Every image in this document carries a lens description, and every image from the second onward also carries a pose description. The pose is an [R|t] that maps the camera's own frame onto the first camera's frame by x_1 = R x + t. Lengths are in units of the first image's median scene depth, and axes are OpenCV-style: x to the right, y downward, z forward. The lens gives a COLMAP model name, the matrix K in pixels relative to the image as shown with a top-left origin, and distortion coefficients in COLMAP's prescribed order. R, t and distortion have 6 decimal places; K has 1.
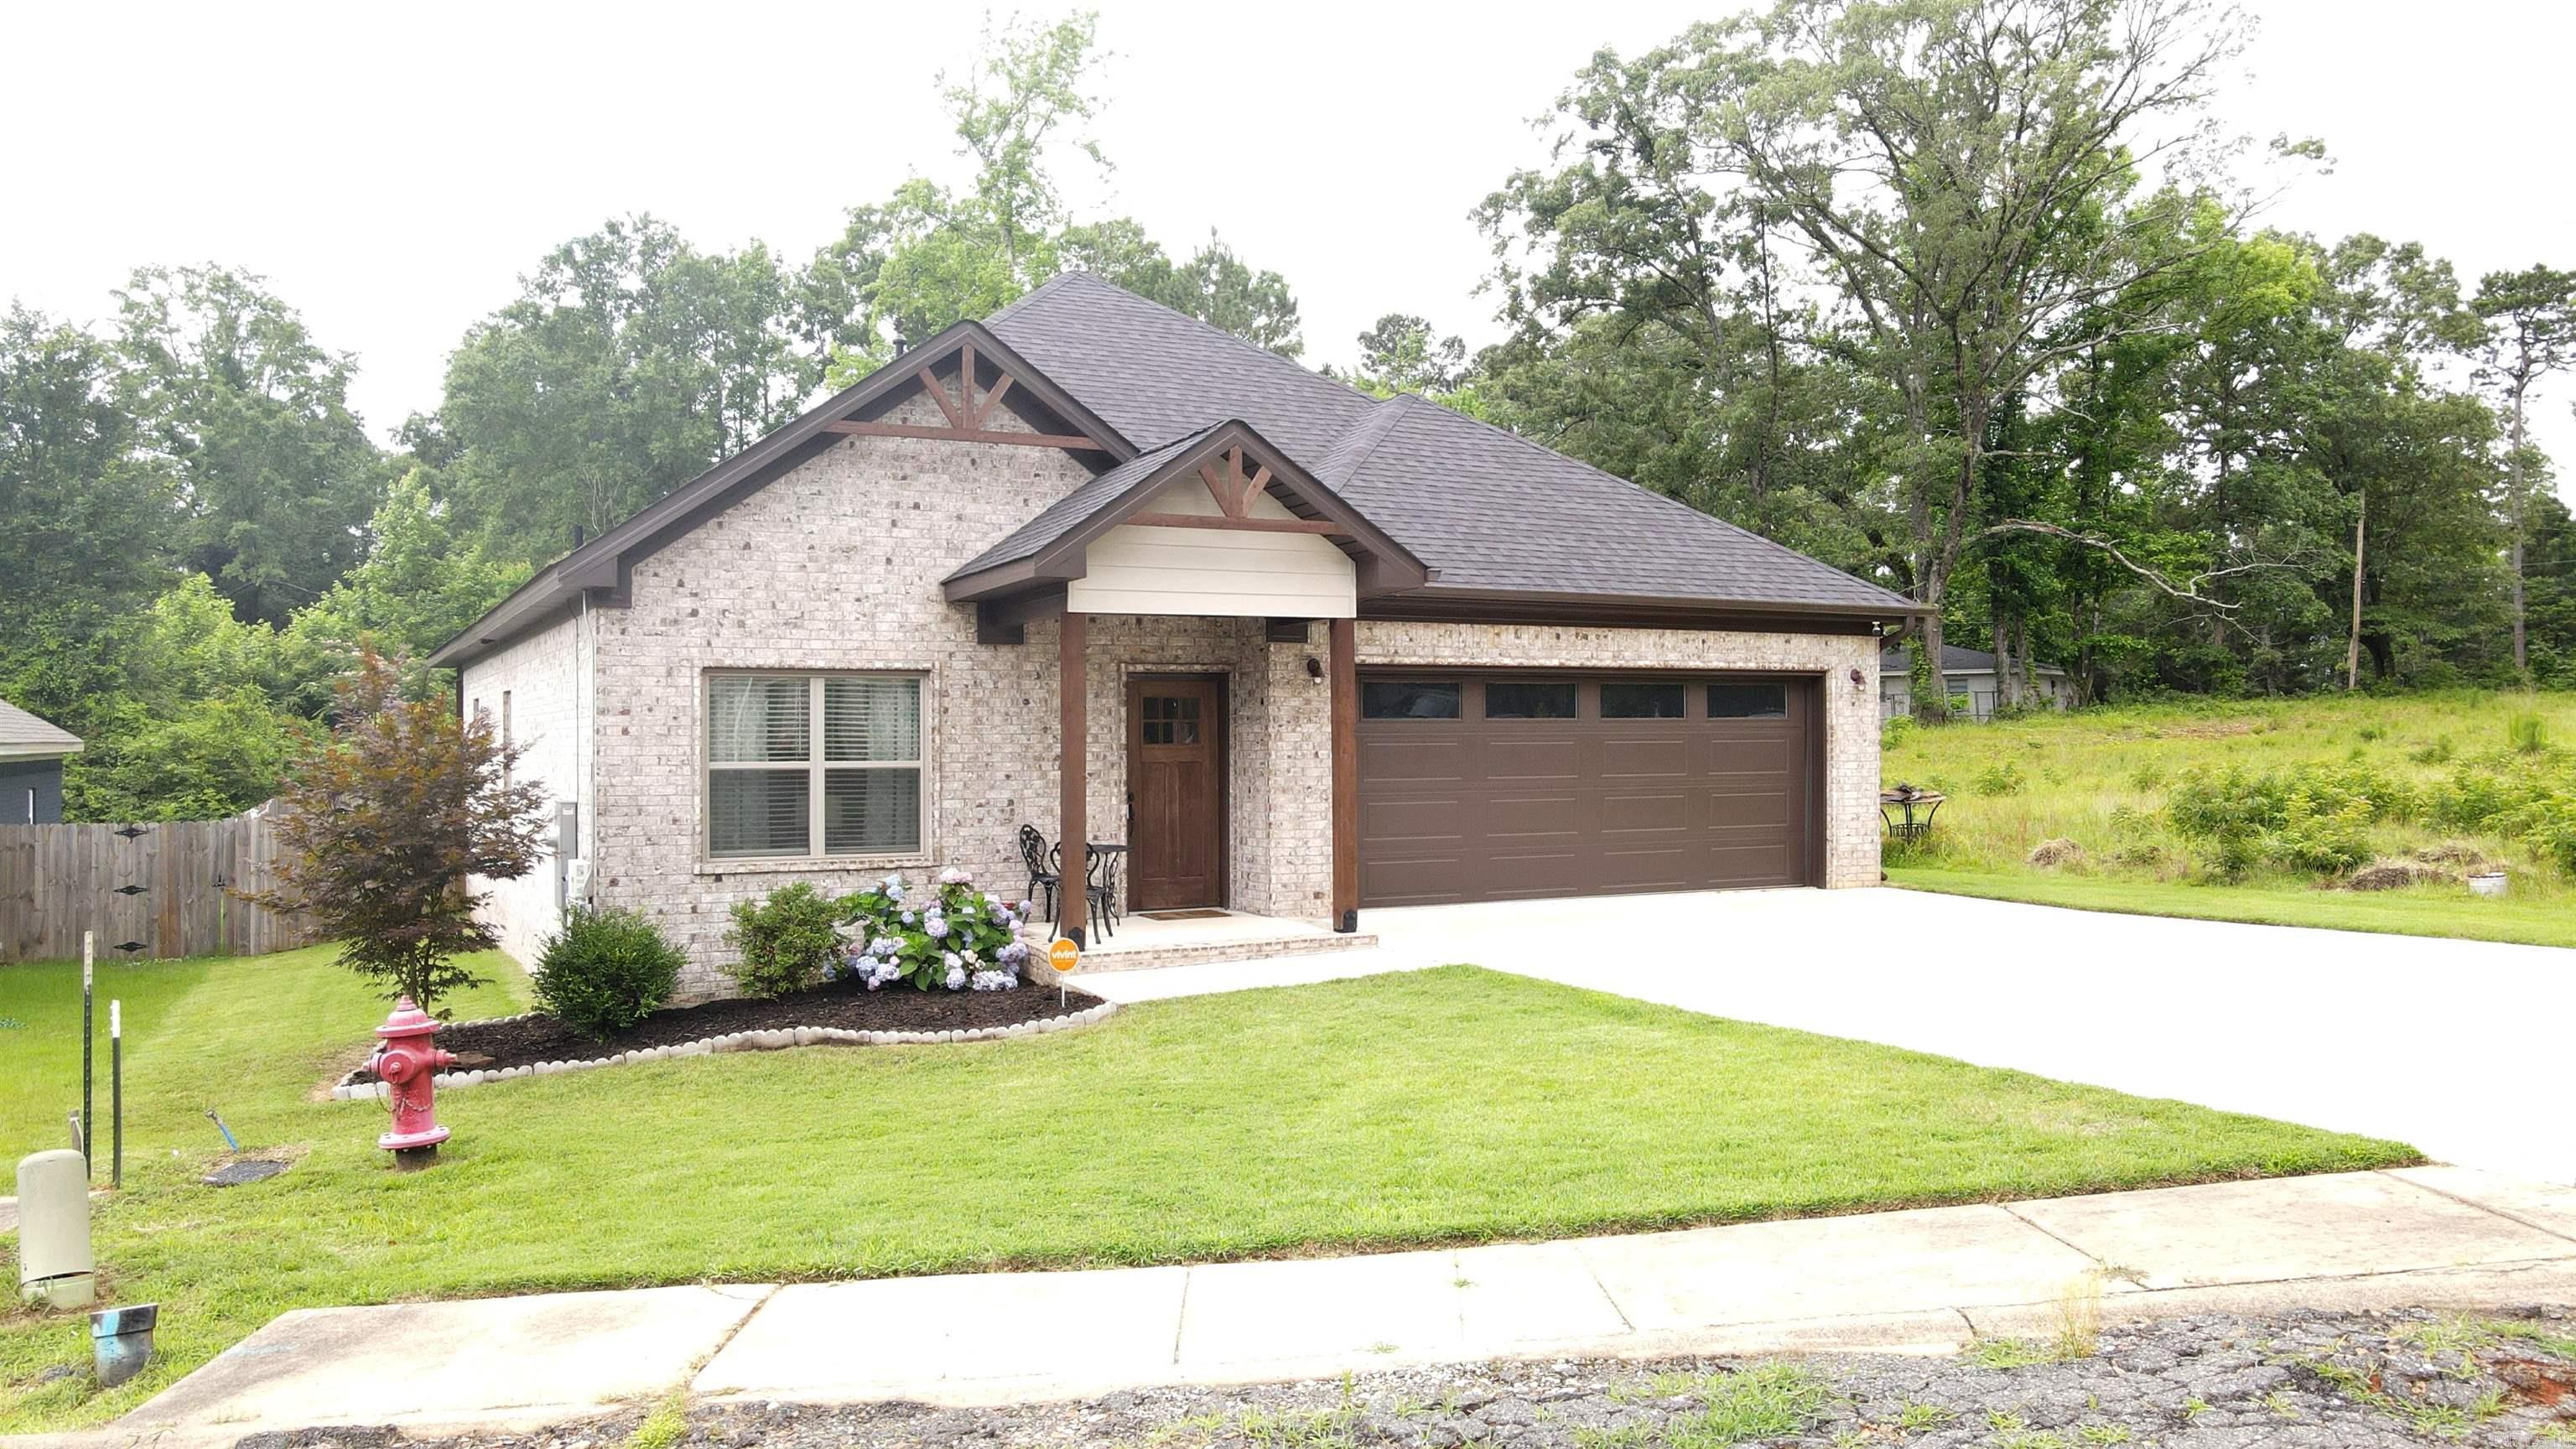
lens RADIAL K [[1905.9, 0, 1297.1], [0, 1905.9, 727.8], [0, 0, 1]] dist [-0.016427, 0.063704]
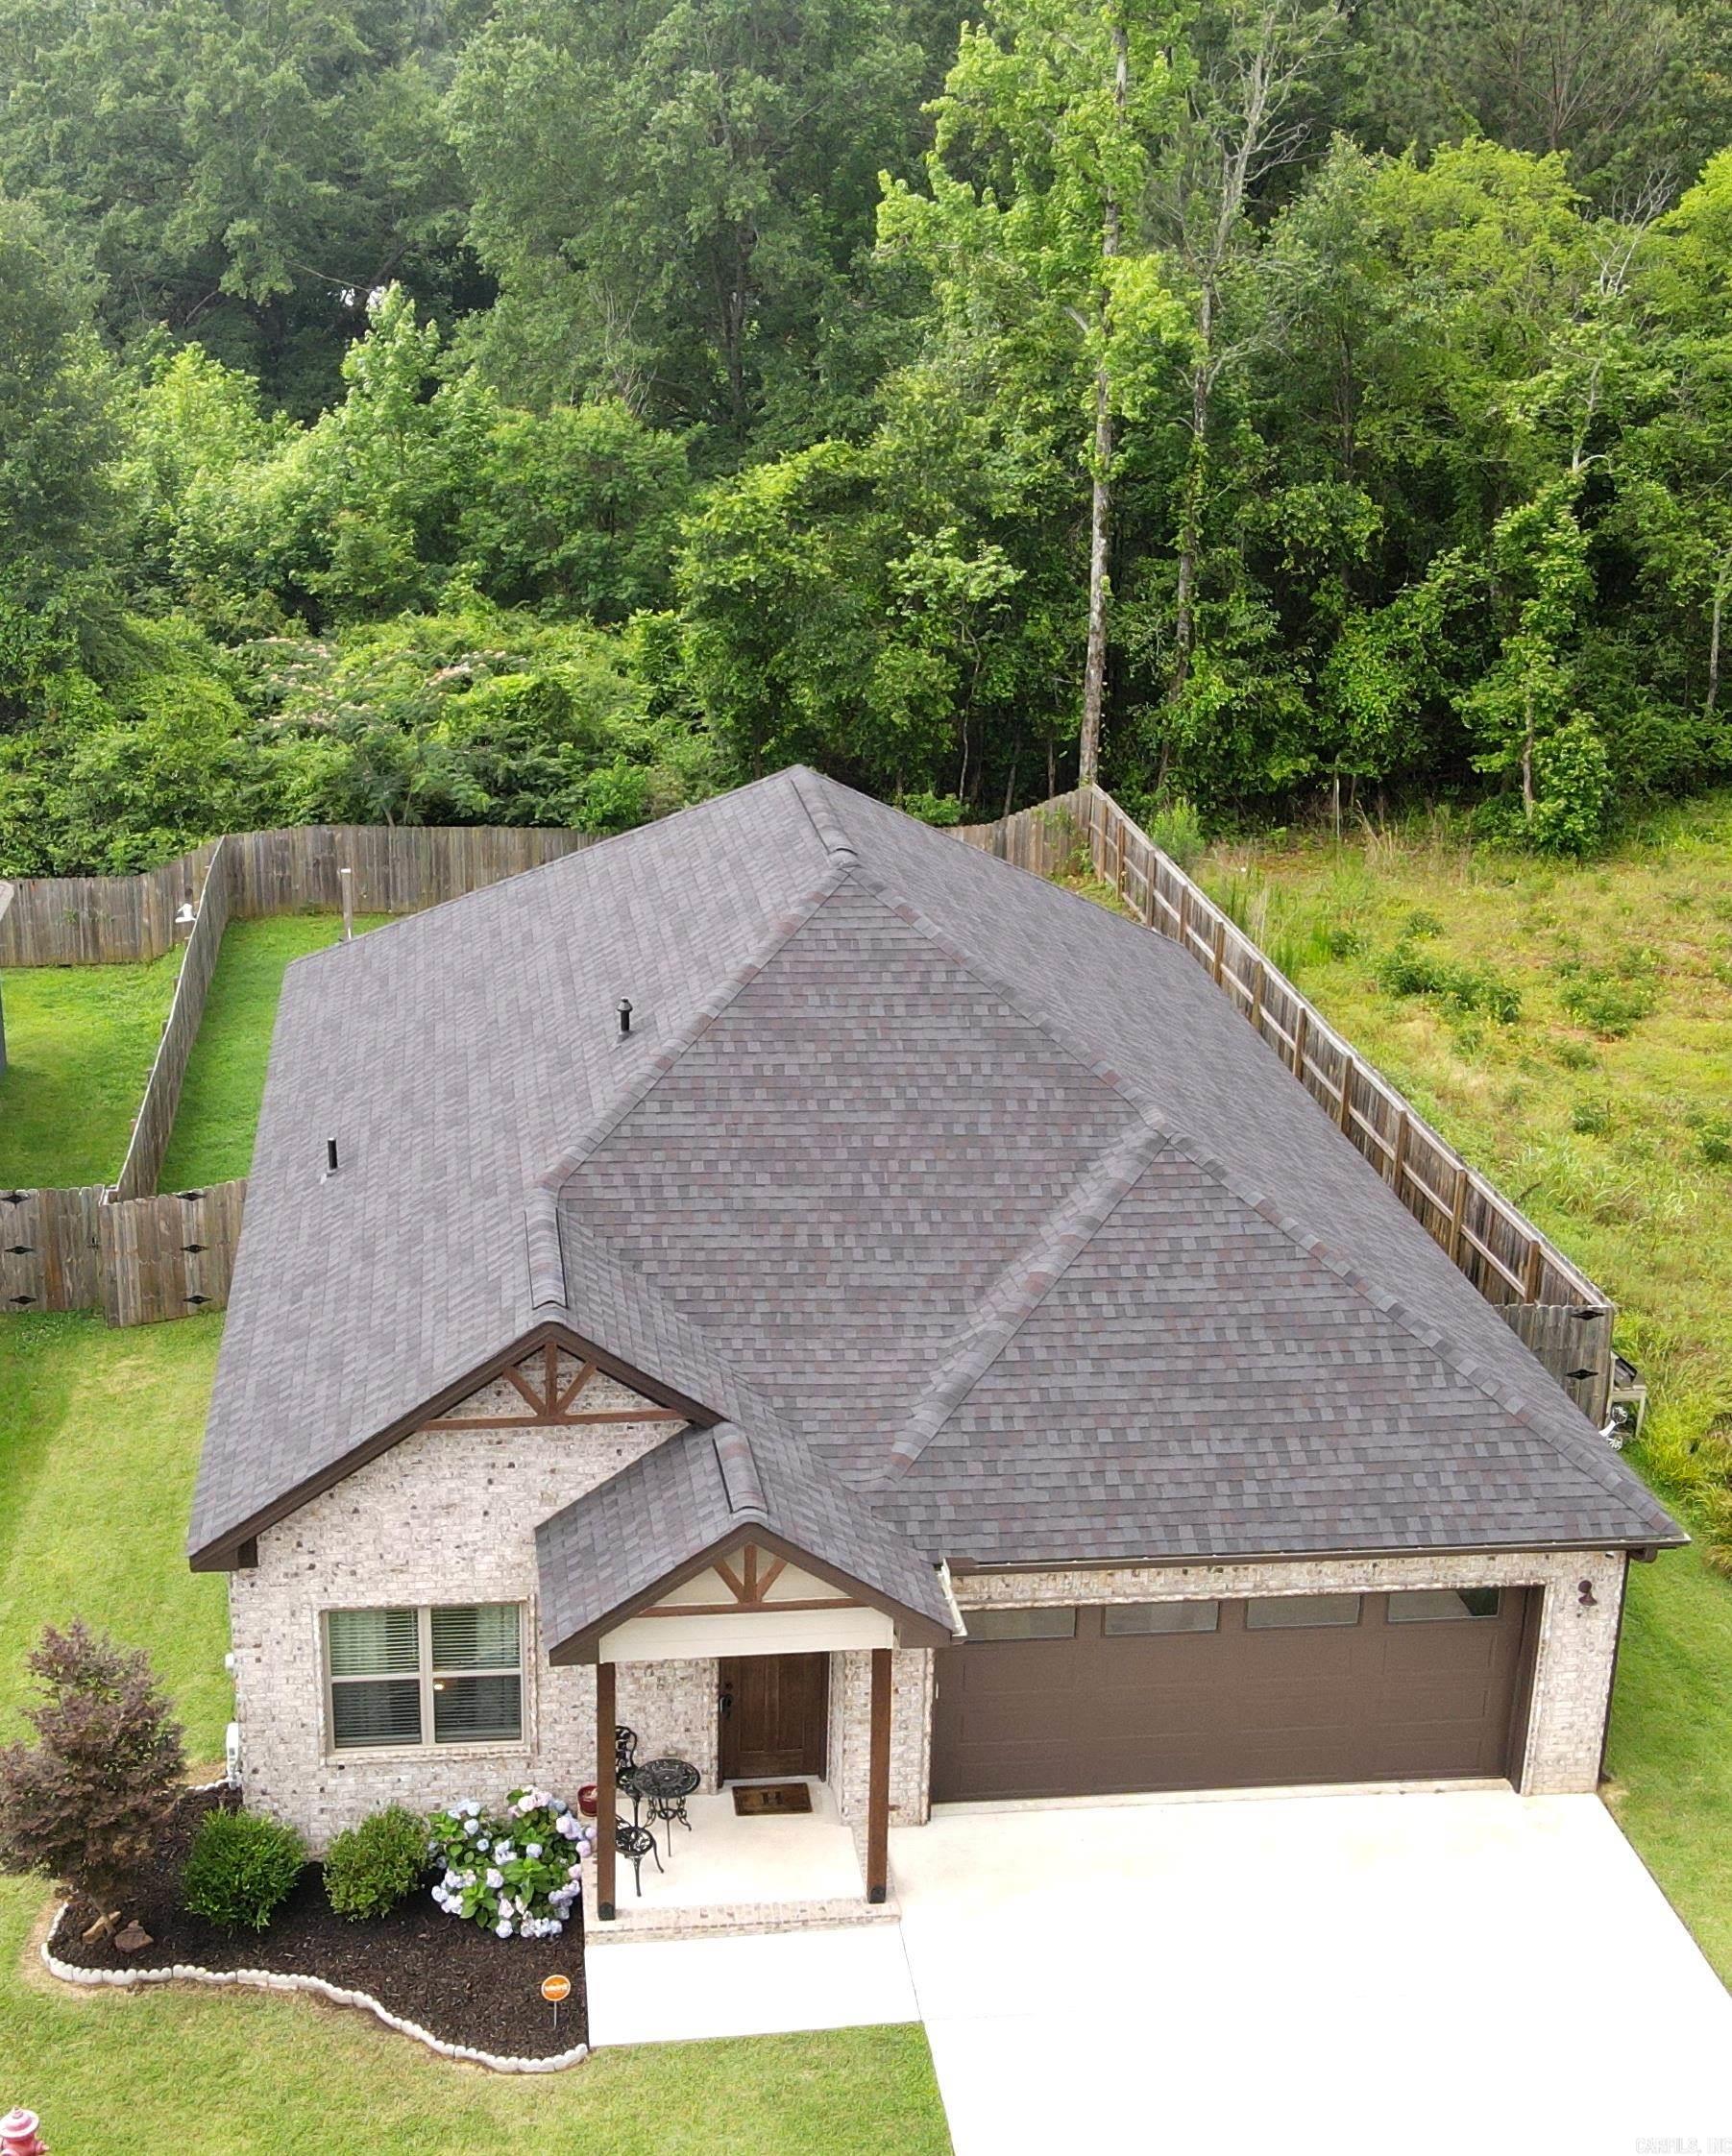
lens RADIAL K [[2846.0, 0, 715.5], [0, 2846.0, 1080.3], [0, 0, 1]] dist [-0.015578, 0.028396]
pose [[0.925904, 0.136516, -0.352229, 0.434750], [-0.008151, 0.939419, 0.342674, -0.858758], [0.377671, -0.314412, 0.870925, -0.276337]]
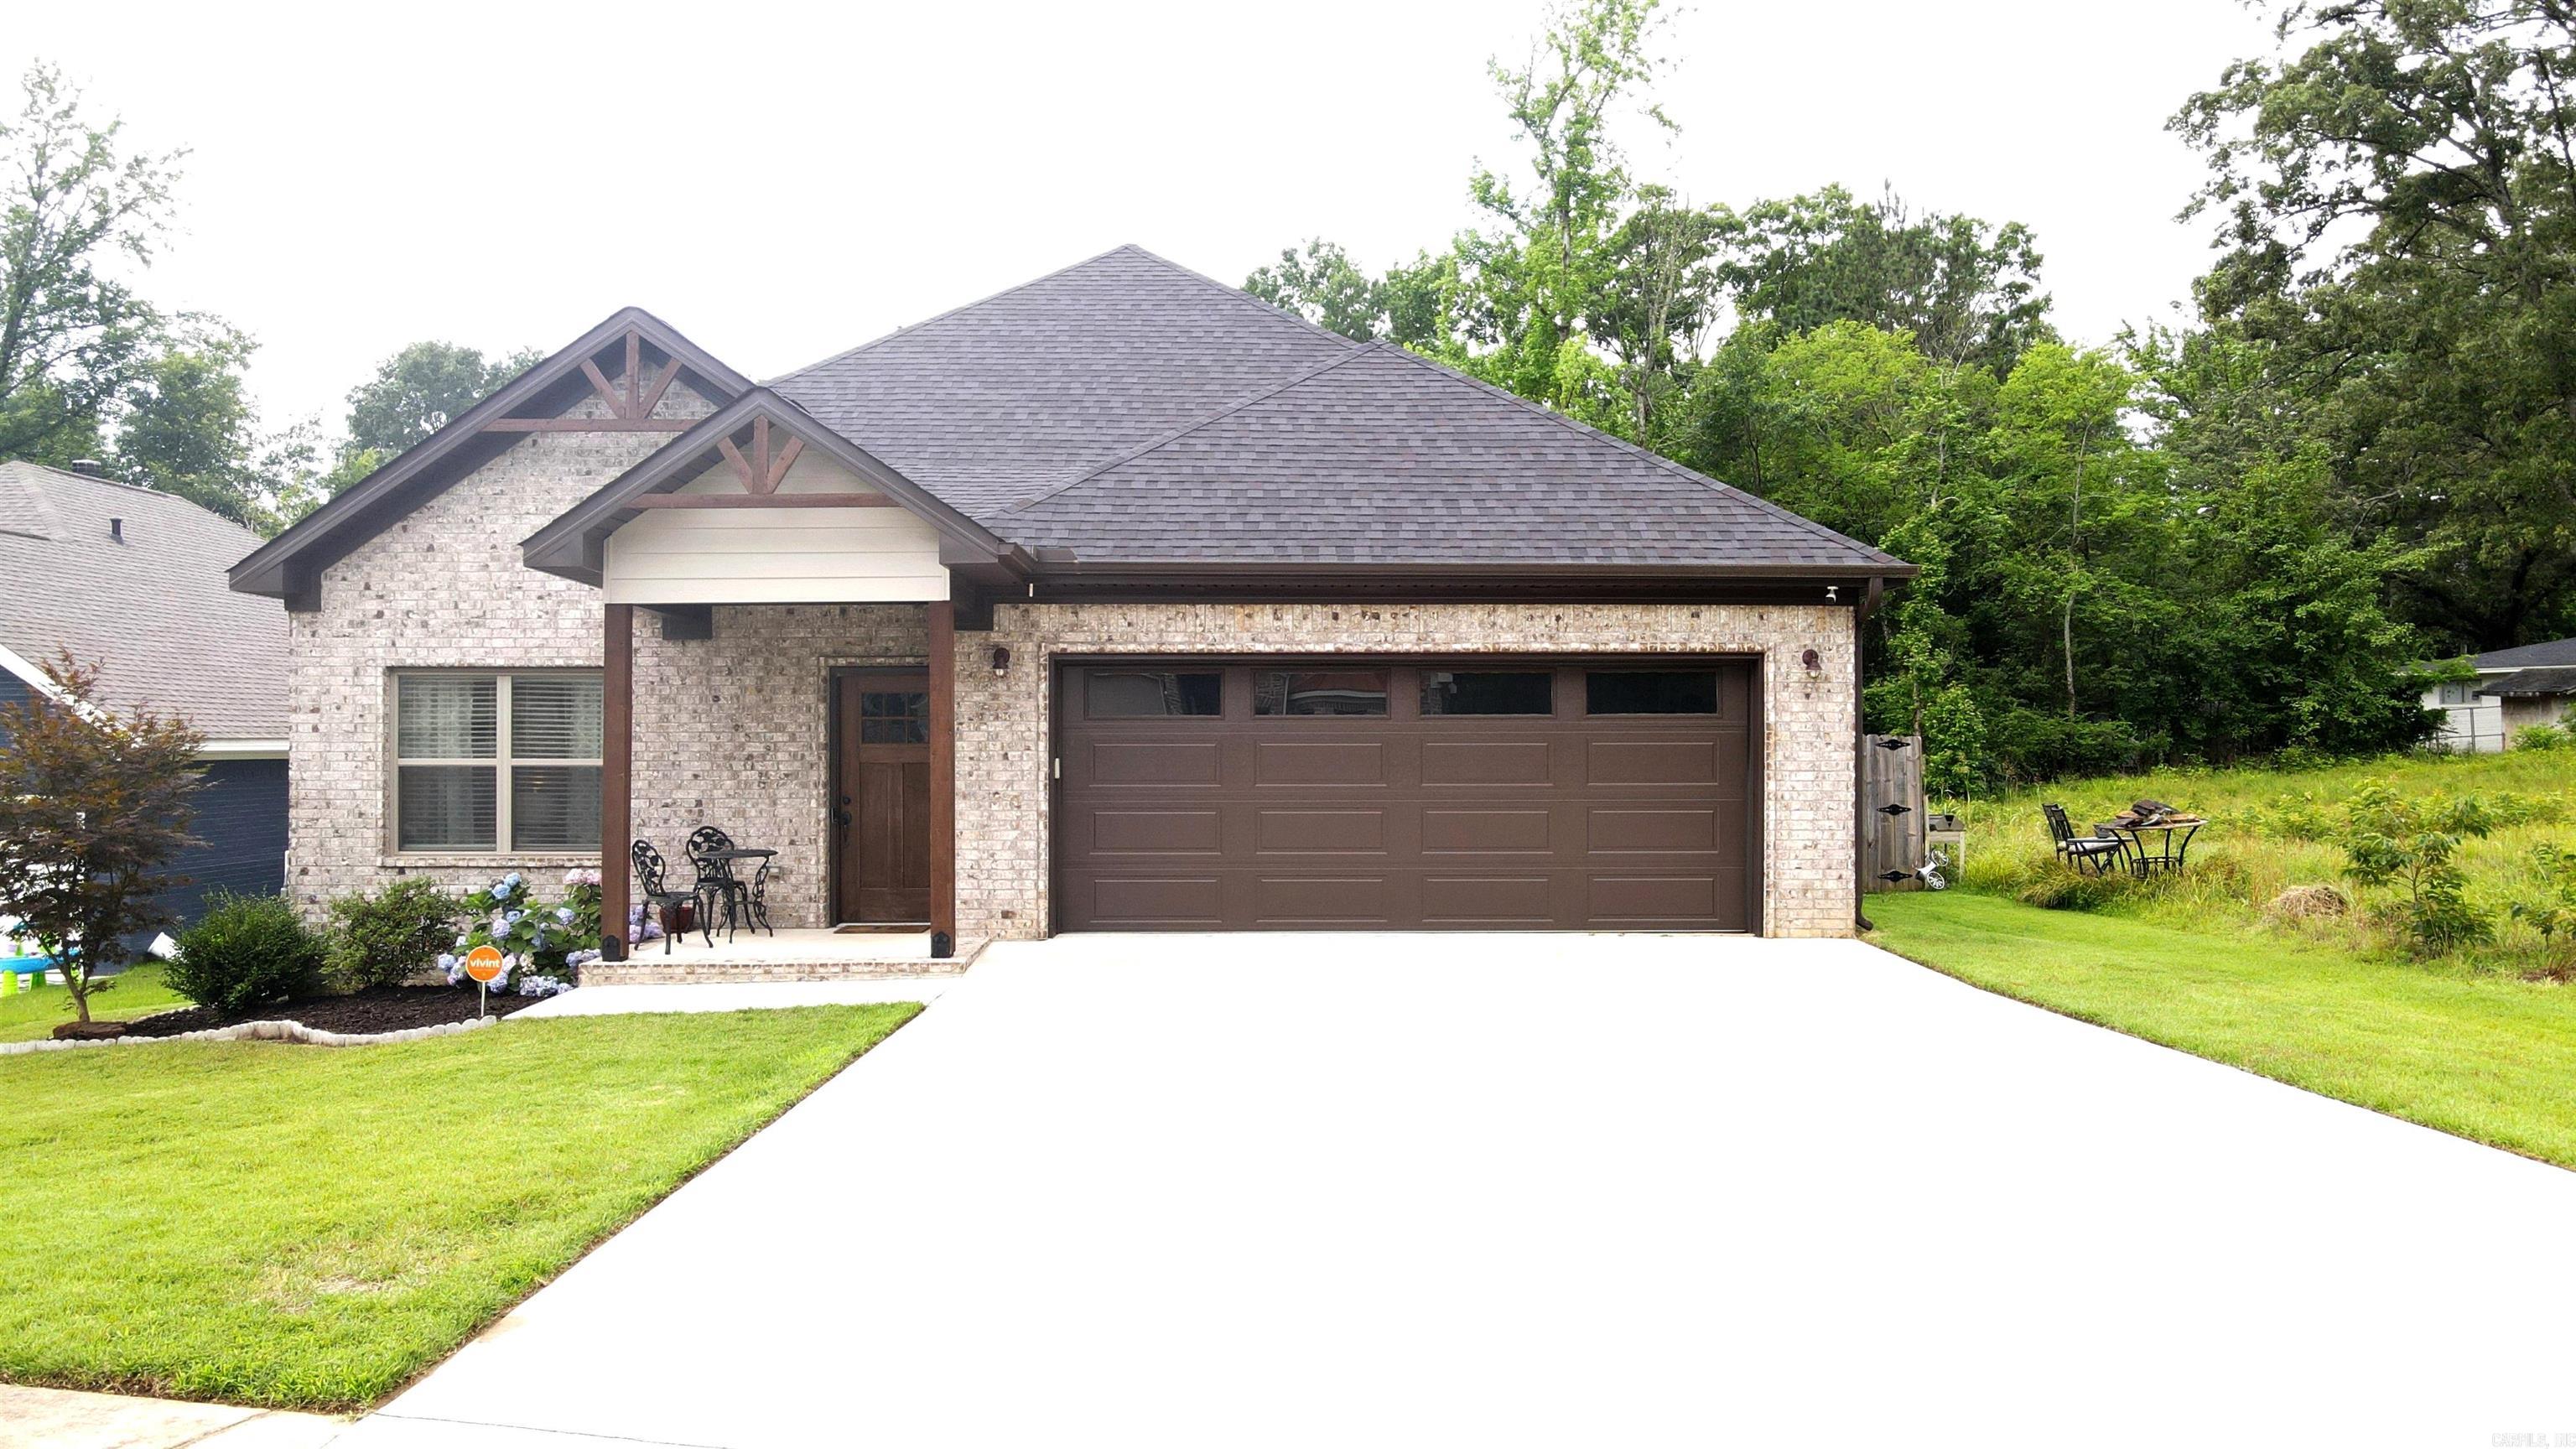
lens RADIAL K [[1906.2, 0, 1299.3], [0, 1906.2, 729.1], [0, 0, 1]] dist [-0.017029, 0.065950]
pose [[0.889626, 0.000973, -0.456688, 0.566544], [-0.001192, 0.999999, -0.000190, 0.001614], [0.456687, 0.000713, 0.889627, 0.285444]]
